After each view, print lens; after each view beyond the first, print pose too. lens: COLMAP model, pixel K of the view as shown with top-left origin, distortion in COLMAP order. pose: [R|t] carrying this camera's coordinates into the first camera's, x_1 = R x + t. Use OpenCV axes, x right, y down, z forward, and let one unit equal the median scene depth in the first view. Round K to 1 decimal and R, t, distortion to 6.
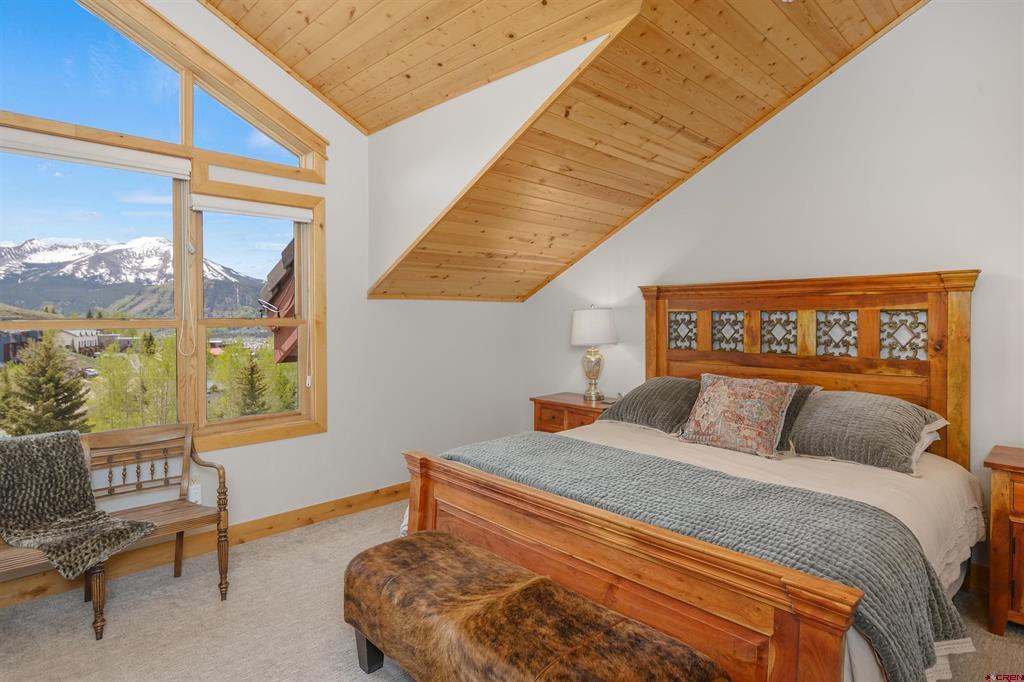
lens RADIAL K [[552.9, 0, 511.6], [0, 552.9, 320.9], [0, 0, 1]] dist [-0.024270, 0.000231]
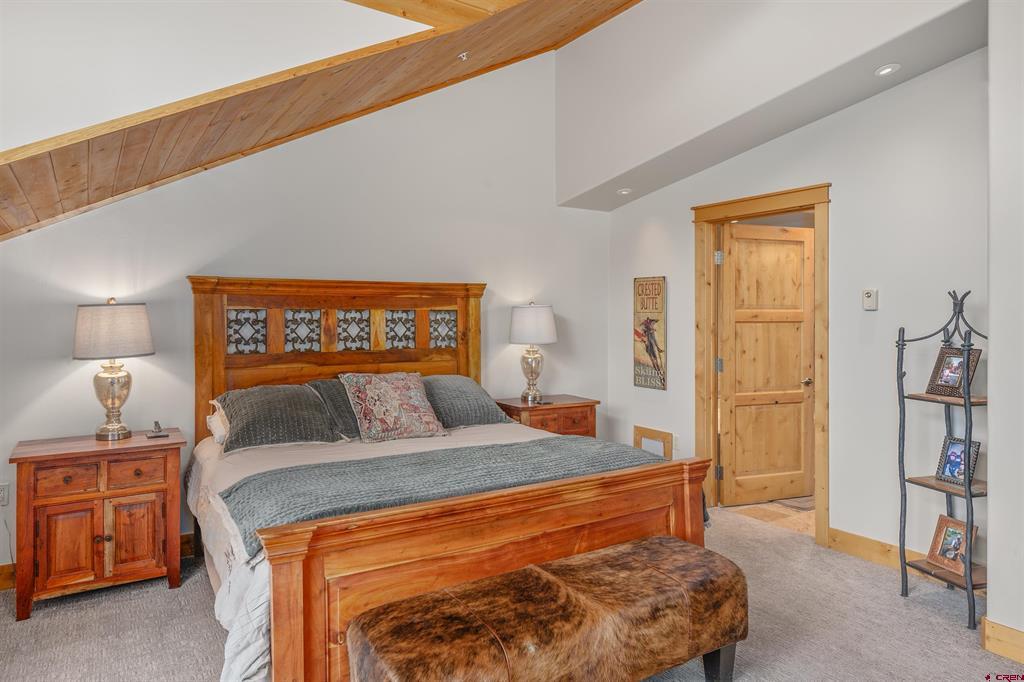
lens RADIAL K [[642.2, 0, 511.4], [0, 642.2, 314.0], [0, 0, 1]] dist [0.027457, -0.000076]
pose [[0.196580, -0.001012, 0.980487, -0.702859], [0.006232, 0.999981, -0.000218, -0.008529], [-0.980468, 0.006153, 0.196582, 0.481900]]
